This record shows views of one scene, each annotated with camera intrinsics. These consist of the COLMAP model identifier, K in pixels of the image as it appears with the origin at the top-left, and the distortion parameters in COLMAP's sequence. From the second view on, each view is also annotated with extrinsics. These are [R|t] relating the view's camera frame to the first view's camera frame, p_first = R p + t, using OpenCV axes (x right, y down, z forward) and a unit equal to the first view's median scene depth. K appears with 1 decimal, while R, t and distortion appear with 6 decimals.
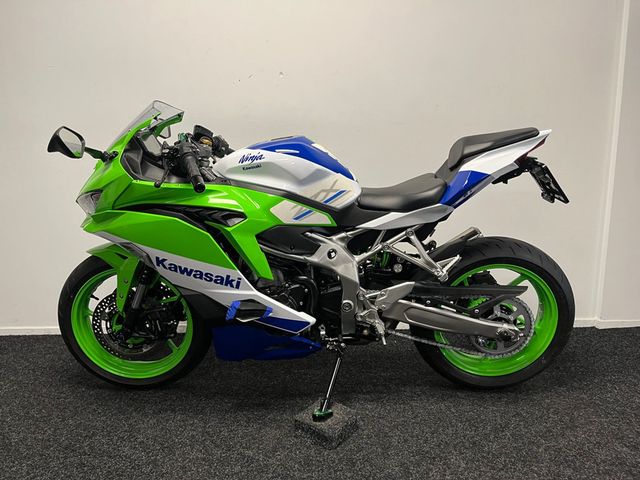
lens RADIAL K [[487.8, 0, 320.0], [0, 487.8, 241.4], [0, 0, 1]] dist [0.084704, -0.121944]
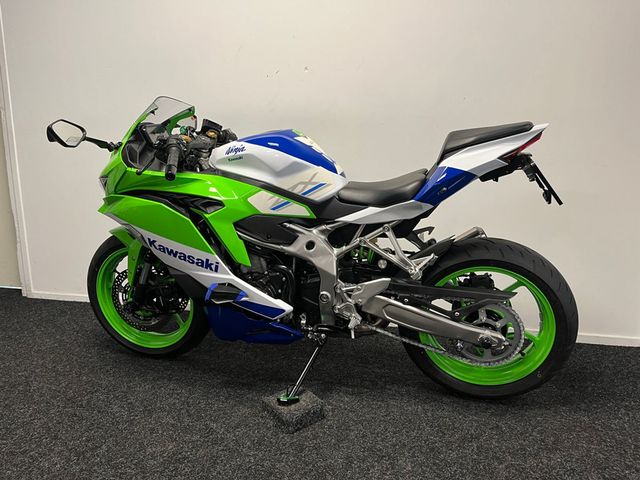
lens RADIAL K [[487.8, 0, 319.2], [0, 487.8, 238.8], [0, 0, 1]] dist [0.084704, -0.121944]
pose [[0.972517, 0.056133, -0.225965, 0.268841], [-0.054780, 0.998423, 0.012256, -0.001265], [0.226297, 0.000459, 0.974058, 0.008547]]
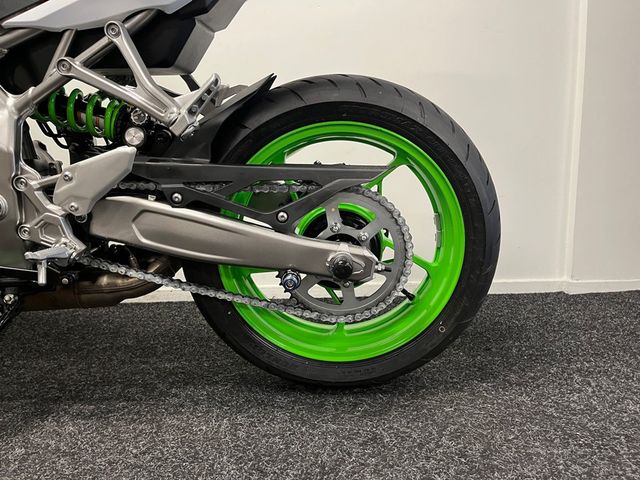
lens RADIAL K [[487.8, 0, 326.8], [0, 487.8, 236.3], [0, 0, 1]] dist [0.084704, -0.121944]
pose [[0.999802, -0.005779, 0.019037, 0.355206], [0.006365, 0.999502, -0.030910, 0.177259], [-0.018849, 0.031025, 0.999341, 0.545773]]
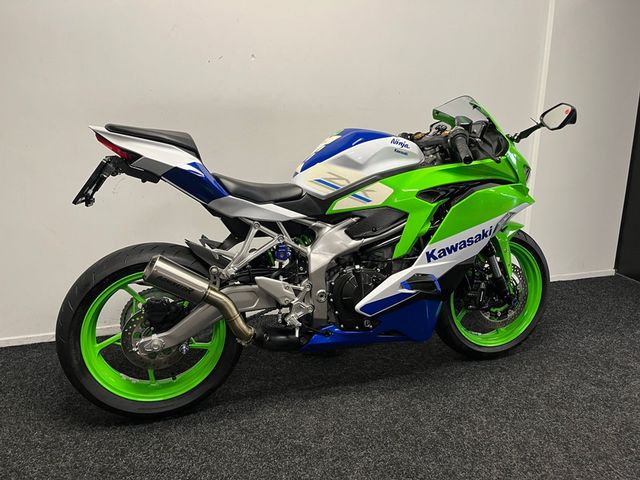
lens RADIAL K [[487.8, 0, 323.6], [0, 487.8, 236.9], [0, 0, 1]] dist [0.084704, -0.121944]
pose [[0.959085, -0.060212, 0.276642, -0.317542], [0.043158, 0.996797, 0.067332, -0.061213], [-0.279810, -0.052638, 0.958611, 0.014456]]
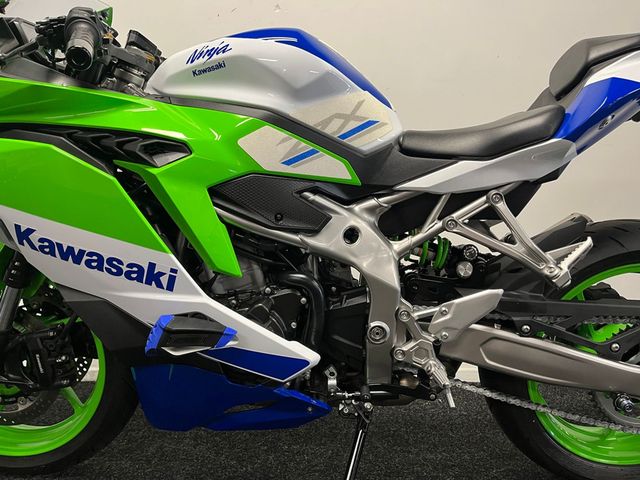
lens RADIAL K [[487.8, 0, 323.5], [0, 487.8, 238.4], [0, 0, 1]] dist [0.084704, -0.121944]
pose [[0.999828, 0.017756, -0.005330, -0.004364], [-0.018237, 0.993680, -0.110761, 0.089989], [0.003330, 0.110840, 0.993833, 0.445549]]
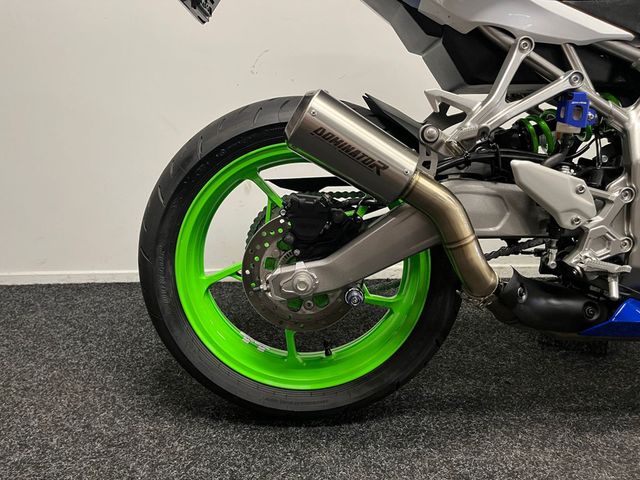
lens RADIAL K [[487.8, 0, 316.4], [0, 487.8, 237.1], [0, 0, 1]] dist [0.084704, -0.121944]
pose [[0.999922, -0.001692, -0.012375, -0.355906], [0.002746, 0.996325, 0.085610, 0.104929], [0.012184, -0.085638, 0.996252, 0.513943]]
